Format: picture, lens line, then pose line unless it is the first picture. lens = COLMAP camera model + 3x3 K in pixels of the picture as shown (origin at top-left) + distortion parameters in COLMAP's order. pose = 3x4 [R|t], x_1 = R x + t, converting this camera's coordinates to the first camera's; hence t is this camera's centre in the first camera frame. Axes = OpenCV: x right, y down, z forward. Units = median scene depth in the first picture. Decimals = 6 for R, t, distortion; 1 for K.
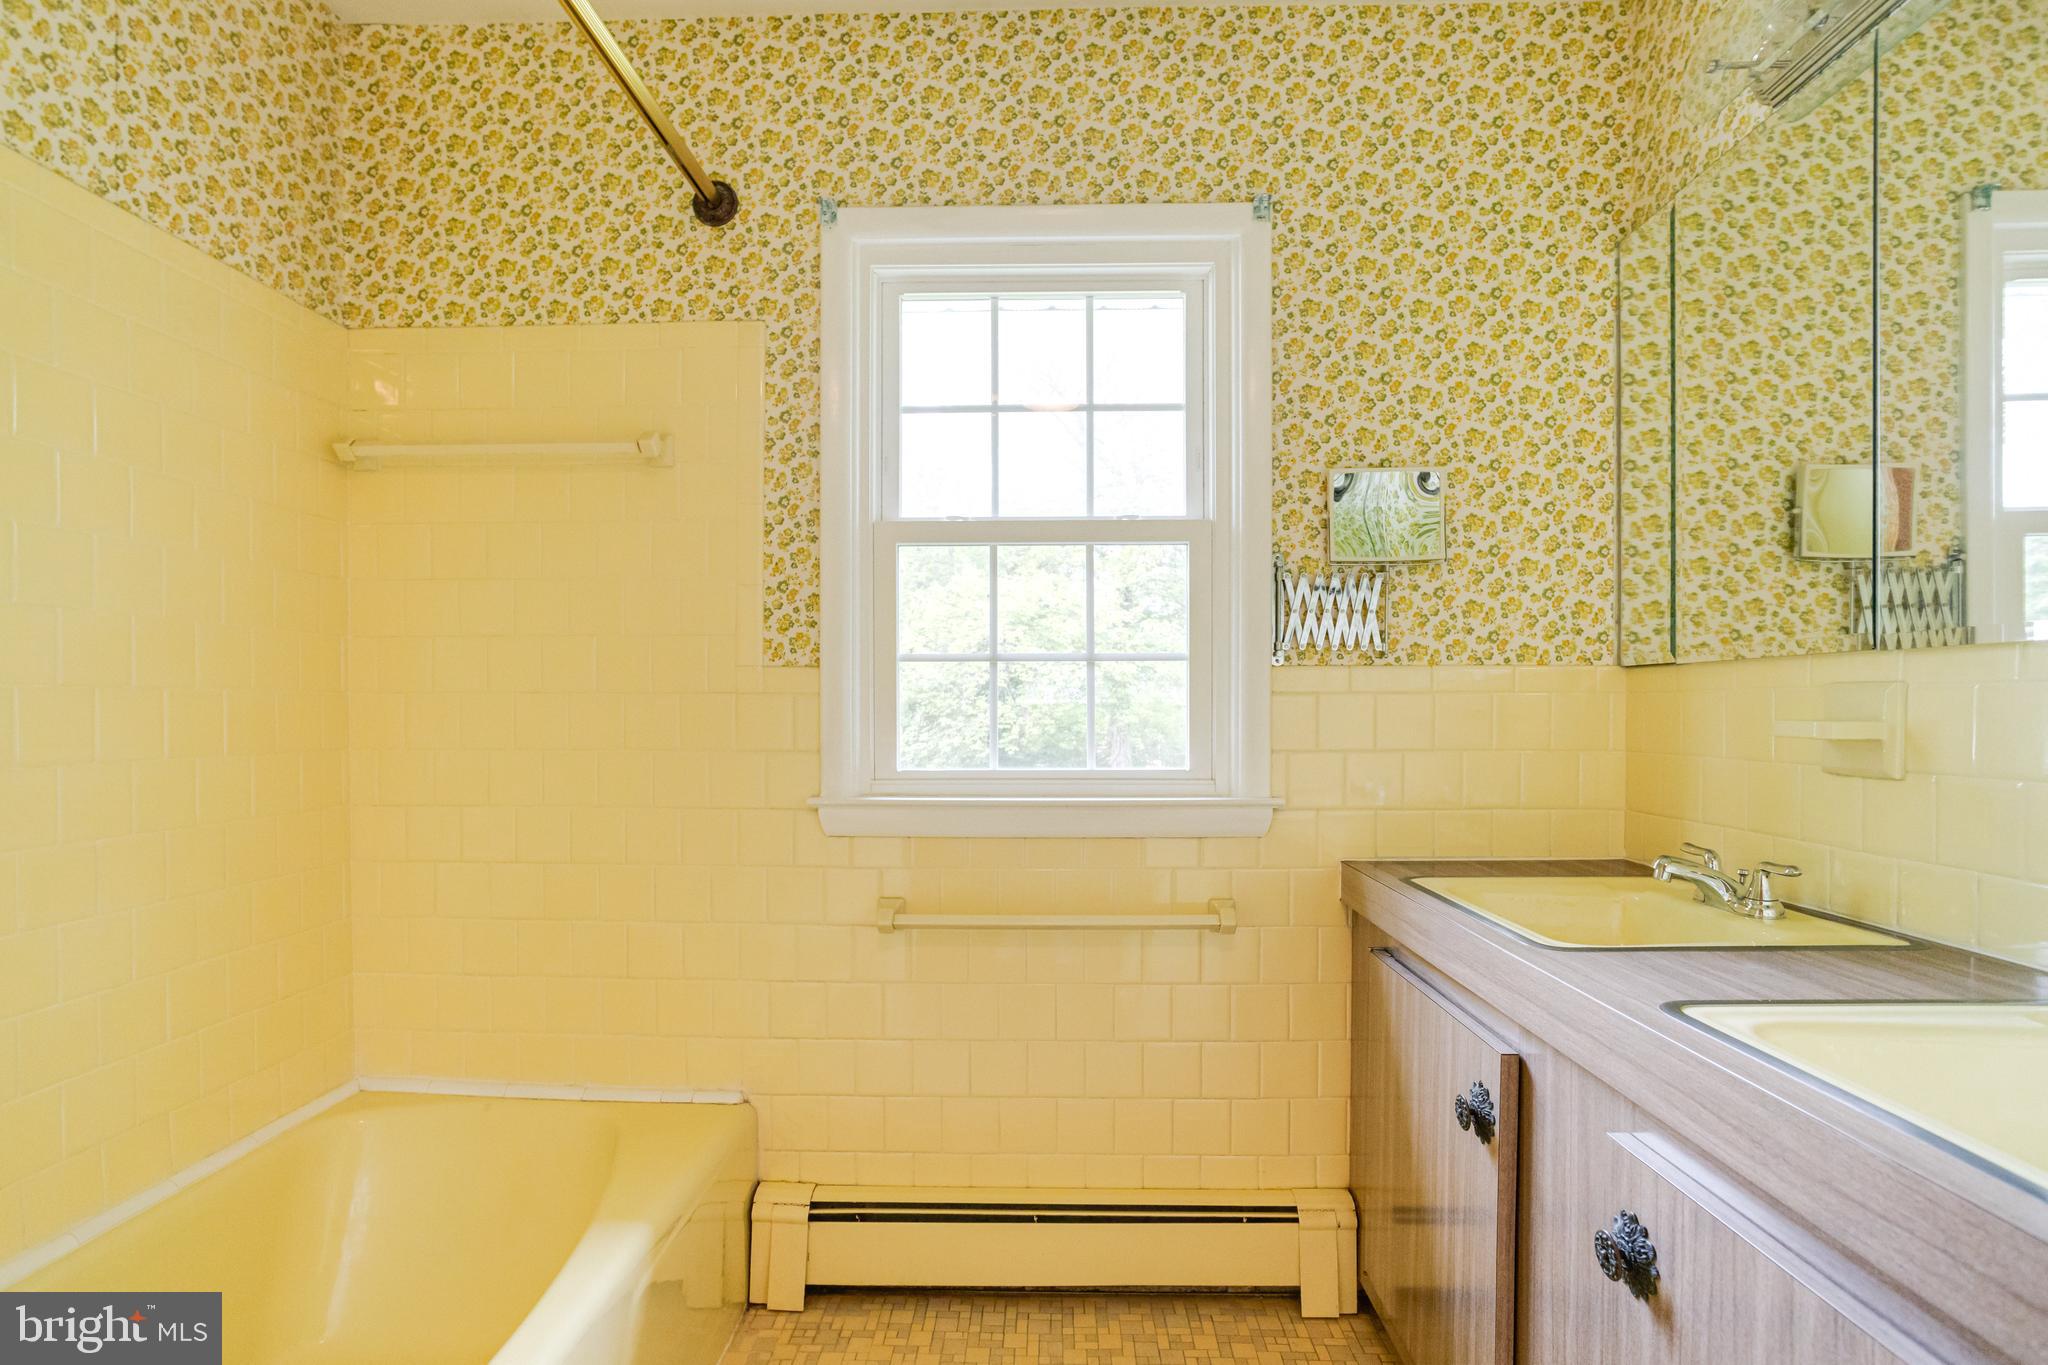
lens RADIAL K [[1733.2, 0, 1024.1], [0, 1733.2, 630.0], [0, 0, 1]] dist [-0.002723, -0.001138]
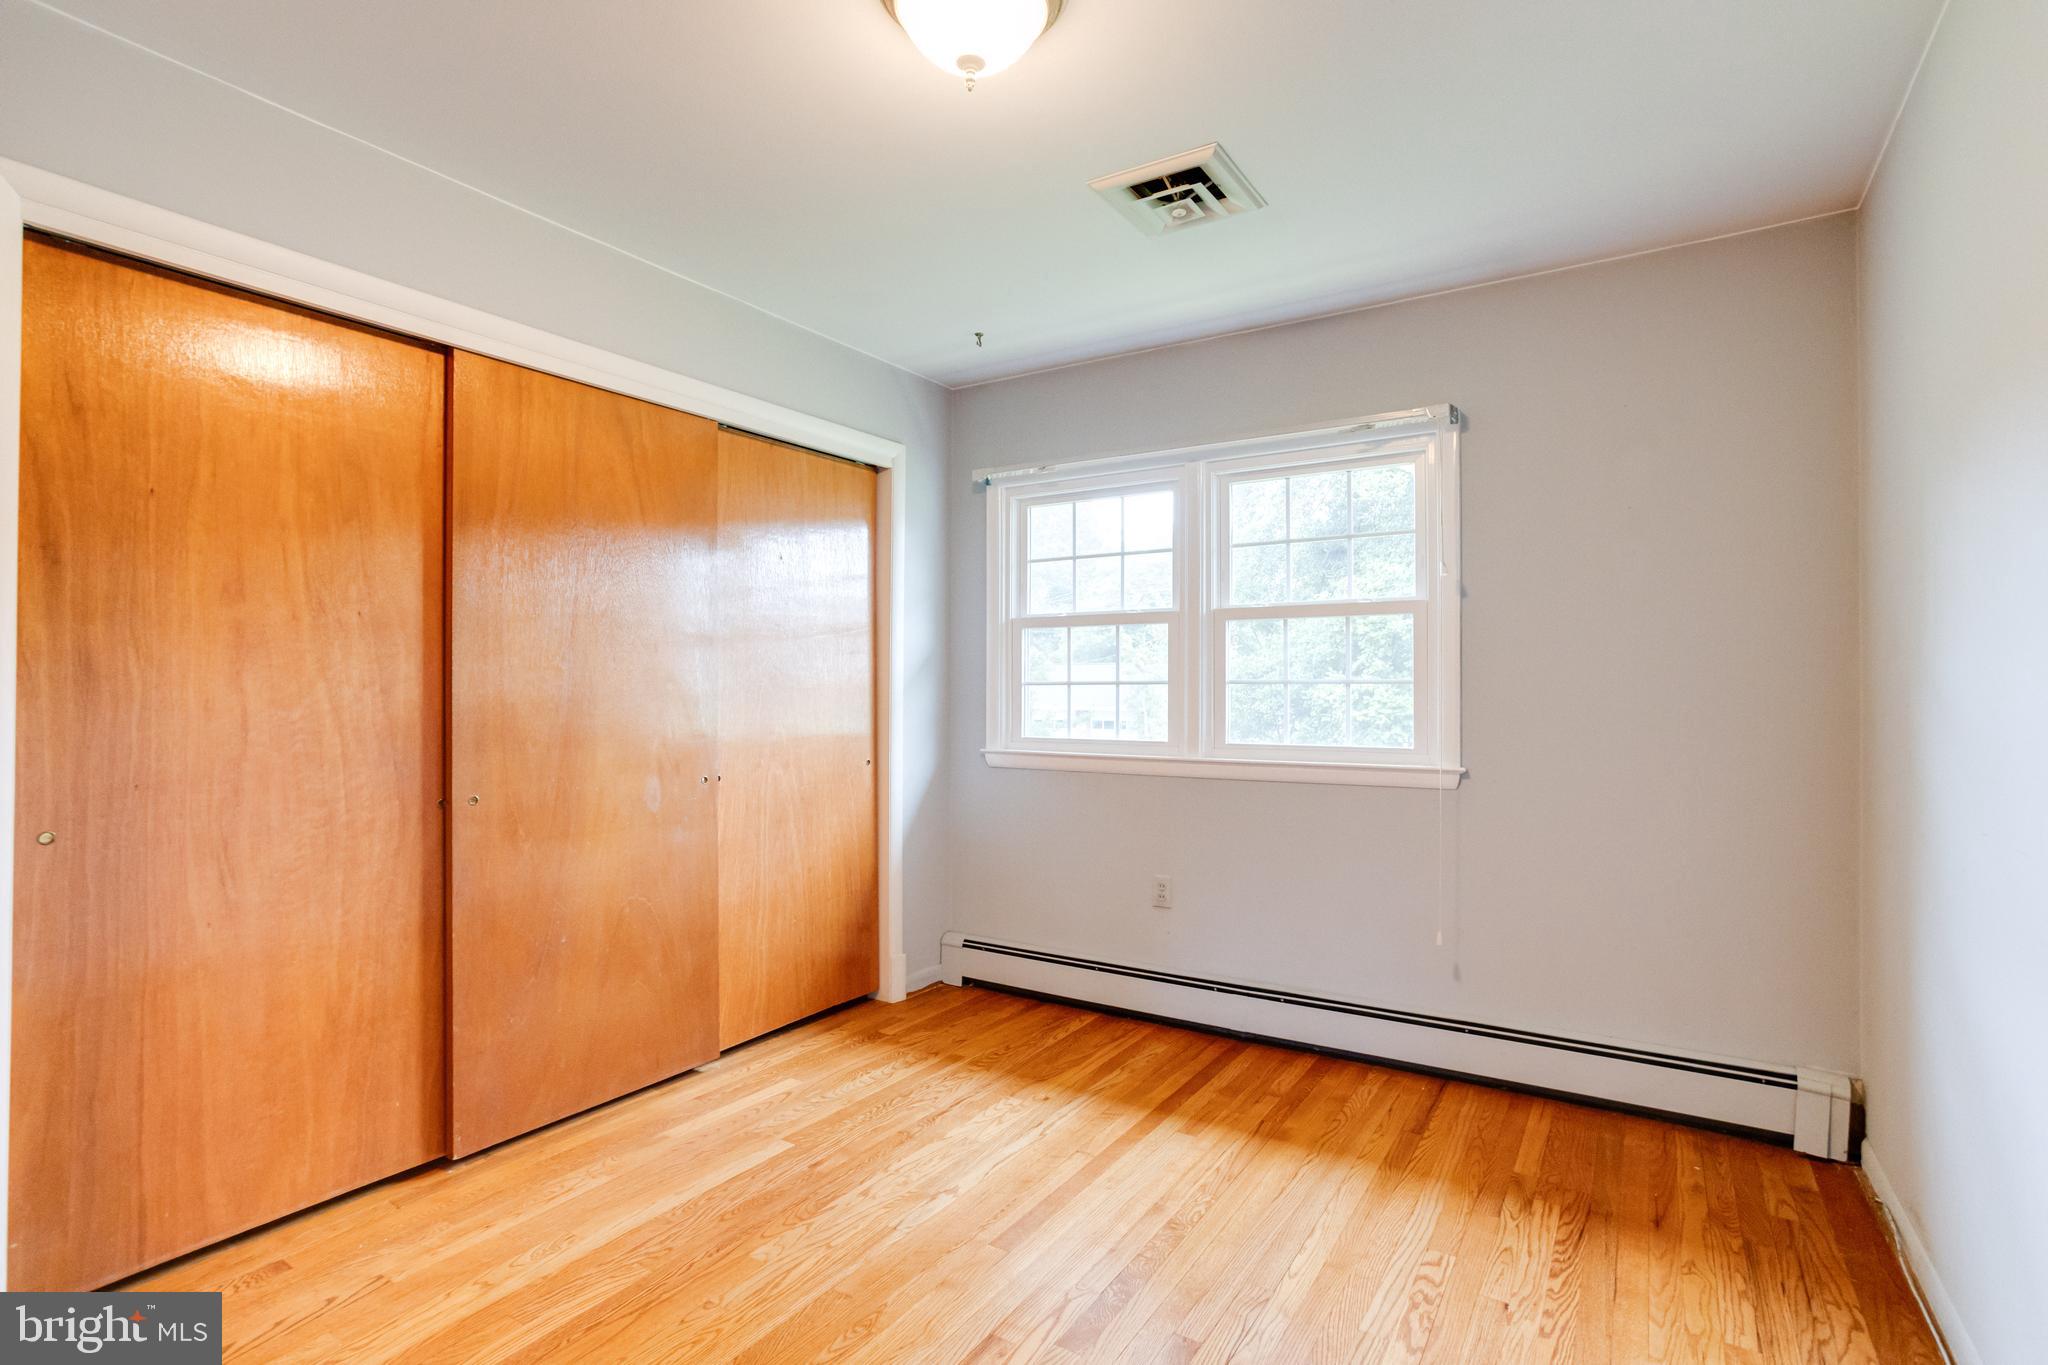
lens RADIAL K [[993.2, 0, 1011.9], [0, 993.2, 681.2], [0, 0, 1]] dist [-0.028415, -0.000006]
pose [[0.850029, 0.005059, -0.526712, 0.261752], [0.002591, 0.999902, 0.013784, -0.001136], [0.526730, -0.013081, 0.849932, -0.000269]]
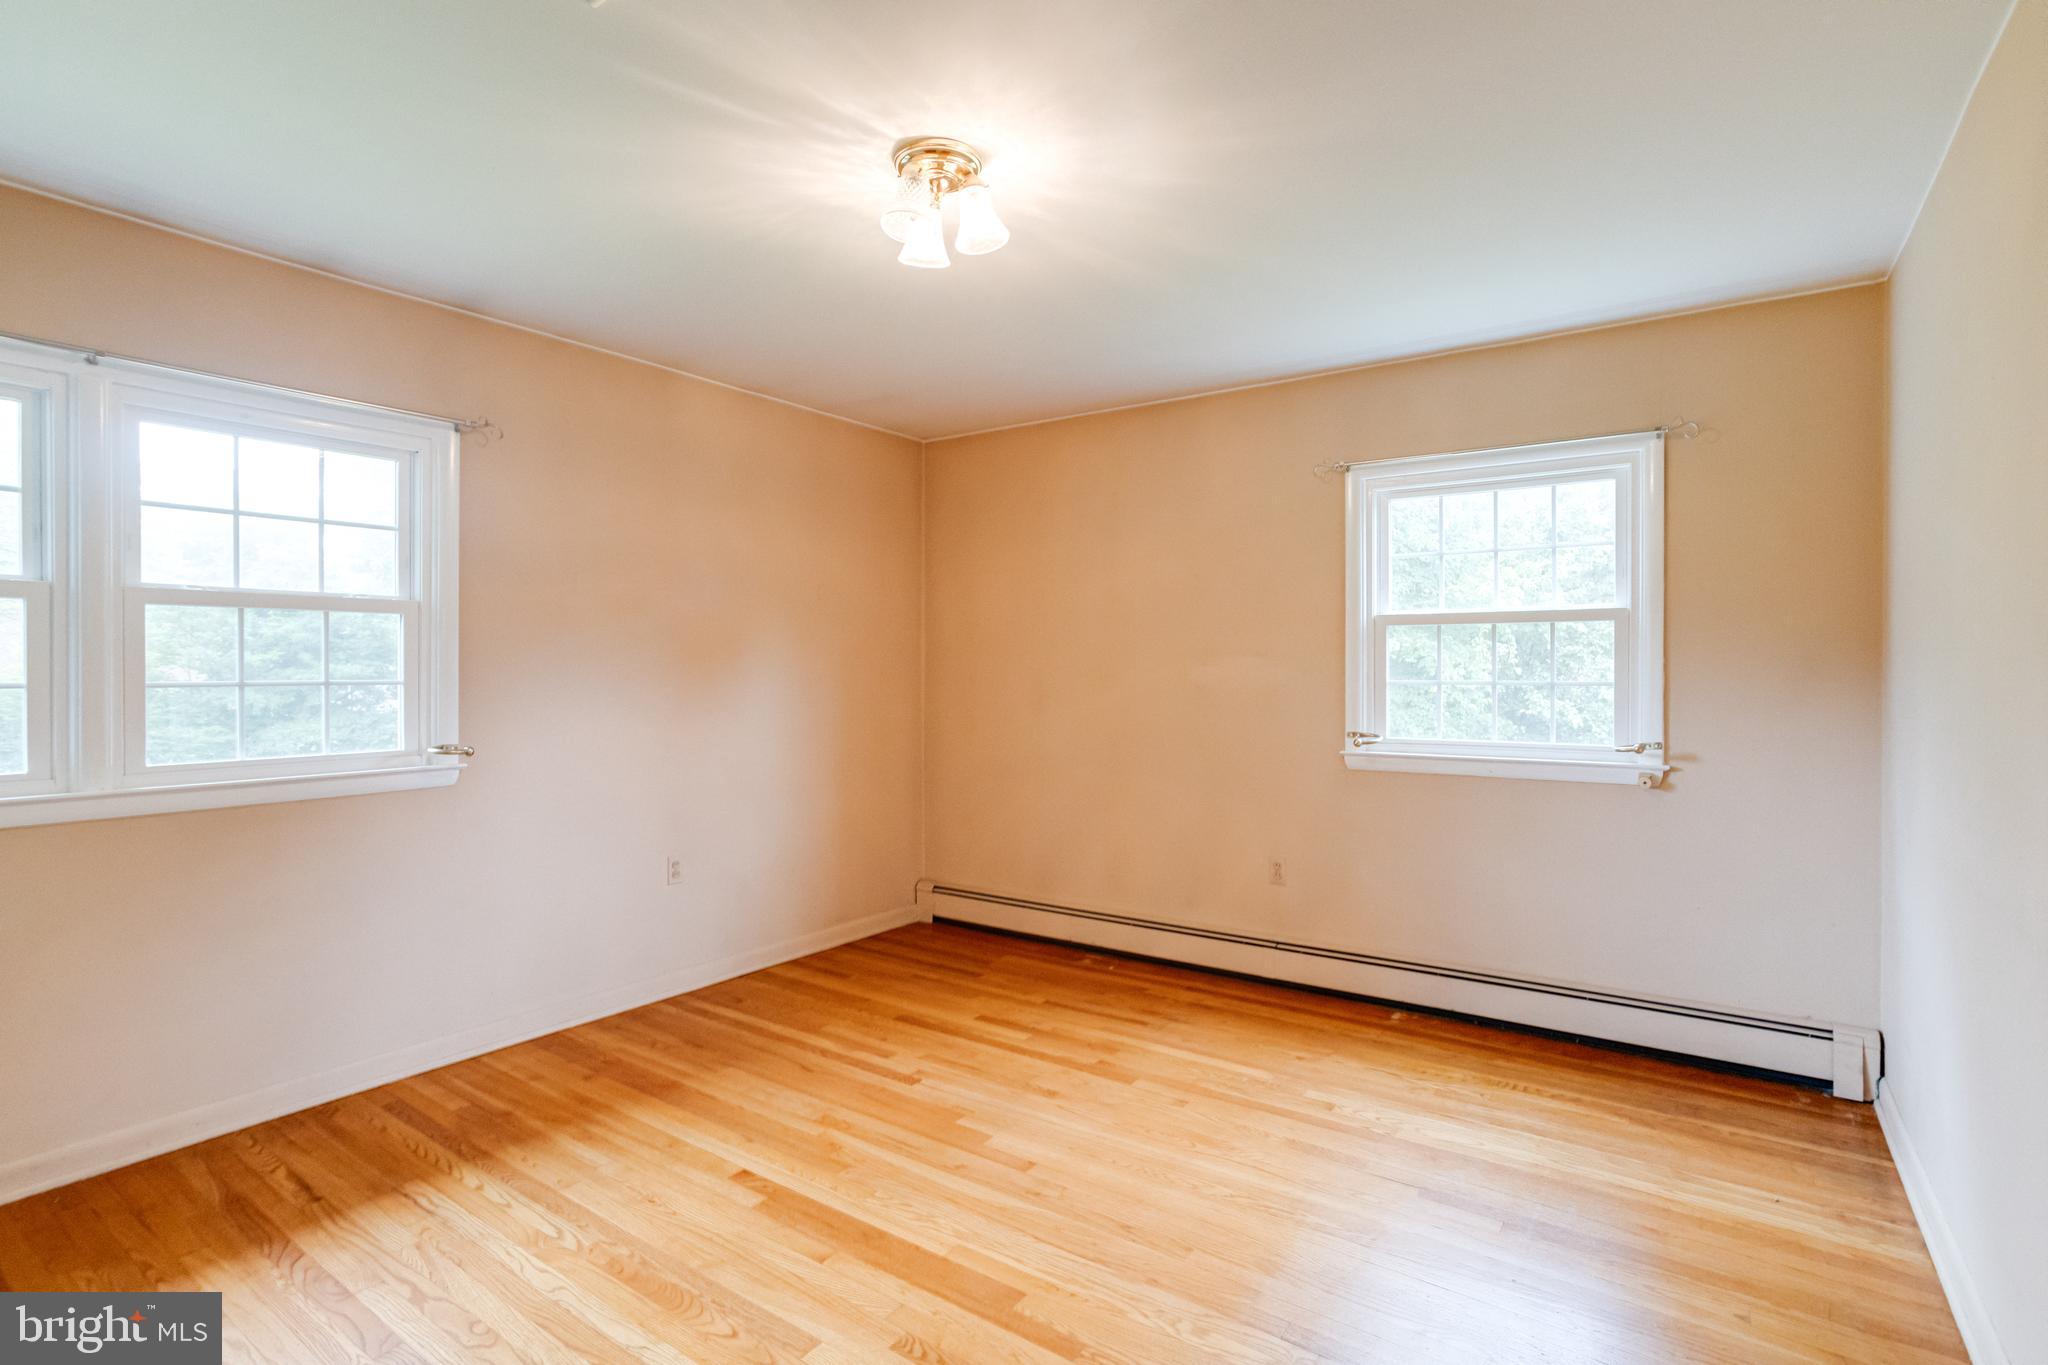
lens RADIAL K [[993.2, 0, 1011.9], [0, 993.2, 681.2], [0, 0, 1]] dist [-0.028415, -0.000006]
pose [[0.565264, -0.004490, 0.824898, -0.337995], [-0.006026, 0.999936, 0.009573, 0.000443], [-0.824888, -0.010382, 0.565201, 0.011505]]
